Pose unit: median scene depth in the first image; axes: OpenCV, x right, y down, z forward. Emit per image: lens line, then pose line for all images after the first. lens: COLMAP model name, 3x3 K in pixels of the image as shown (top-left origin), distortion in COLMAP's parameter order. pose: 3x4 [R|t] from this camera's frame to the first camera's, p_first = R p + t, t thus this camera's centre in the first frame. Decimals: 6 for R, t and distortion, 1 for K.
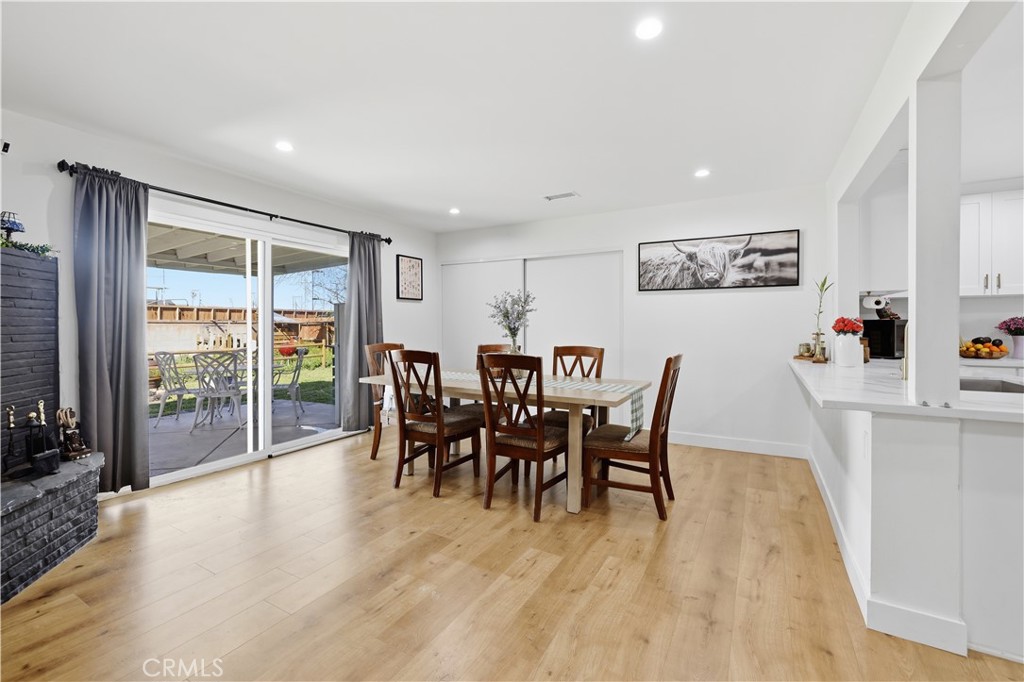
lens RADIAL K [[434.6, 0, 506.7], [0, 434.6, 325.6], [0, 0, 1]] dist [-0.000041, -0.000084]
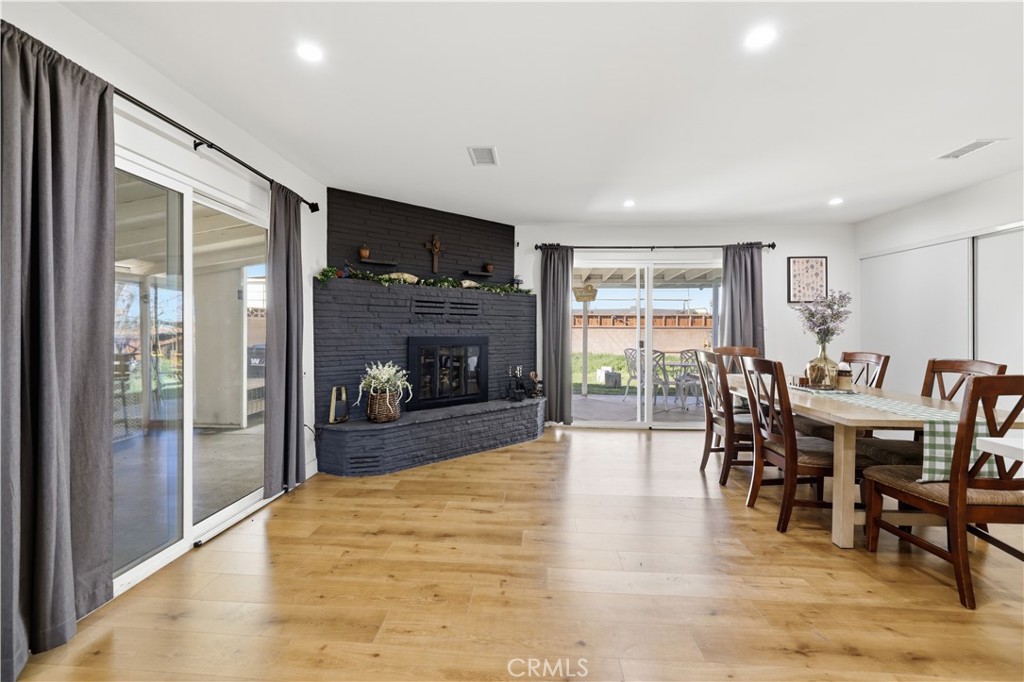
lens RADIAL K [[438.3, 0, 509.9], [0, 438.3, 324.5], [0, 0, 1]] dist [-0.000042, 0.000014]
pose [[0.450148, -0.007705, -0.892921, 0.460620], [-0.005189, 0.999923, -0.011244, 0.000724], [0.892939, 0.009695, 0.450073, 0.010143]]
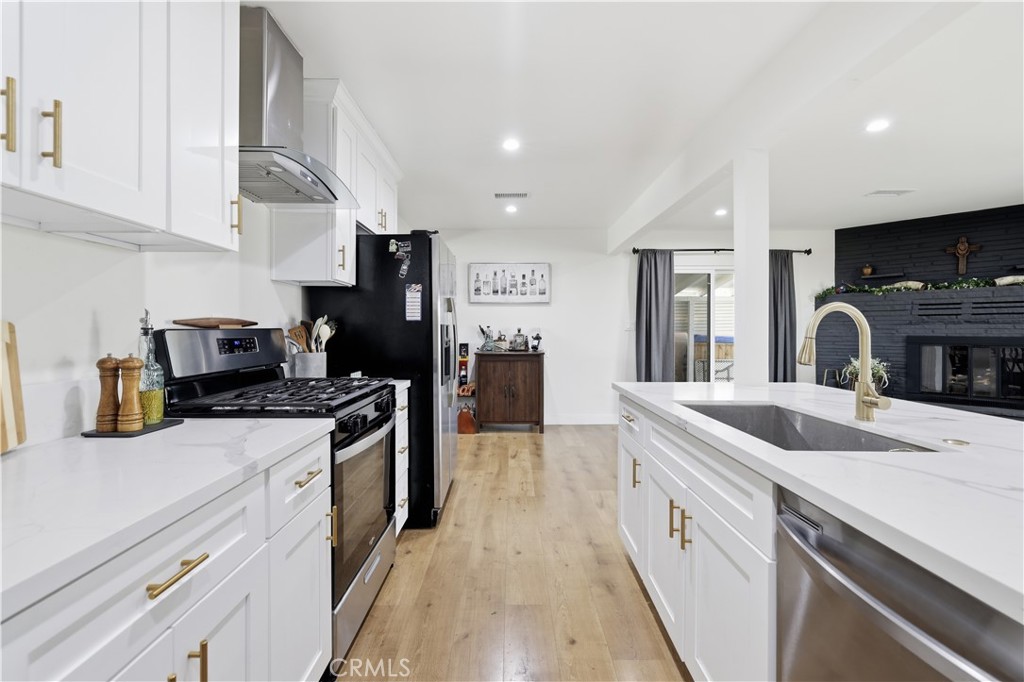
lens RADIAL K [[432.5, 0, 507.5], [0, 432.5, 332.4], [0, 0, 1]] dist [-0.000628, -0.000170]
pose [[-0.868566, 0.001959, -0.495570, 0.998779], [-0.000032, 0.999992, 0.004008, 0.004994], [0.495574, 0.003497, -0.868559, 0.772662]]
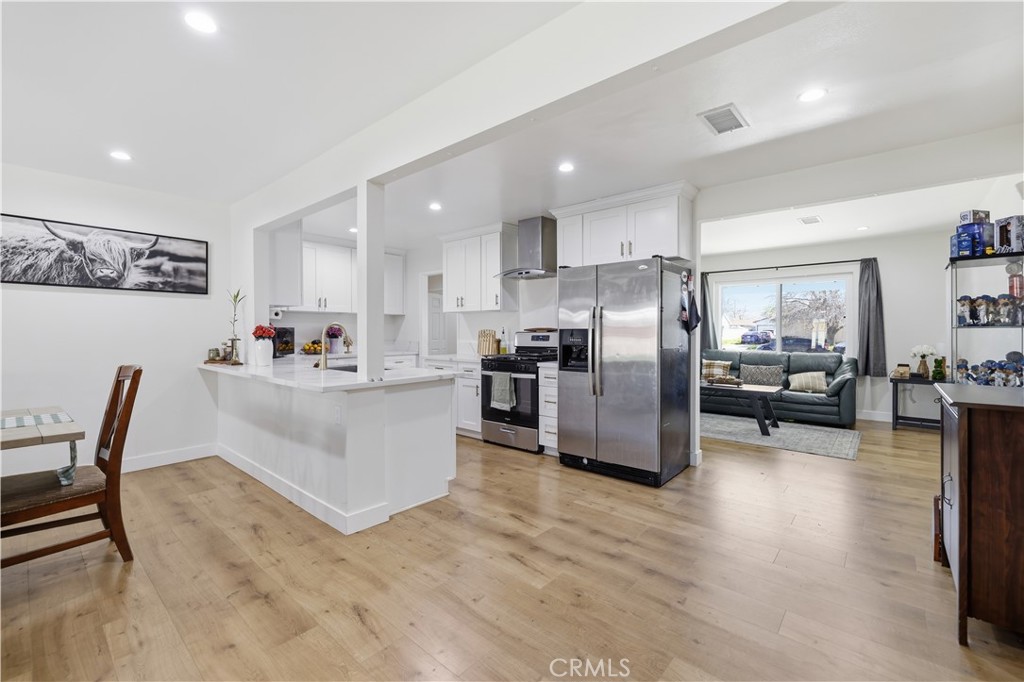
lens RADIAL K [[432.5, 0, 507.5], [0, 432.5, 332.4], [0, 0, 1]] dist [-0.000628, -0.000170]
pose [[0.195659, -0.001803, 0.980670, -0.225316], [0.000148, 0.999998, 0.001809, -0.001202], [-0.980672, -0.000209, 0.195659, 0.074707]]
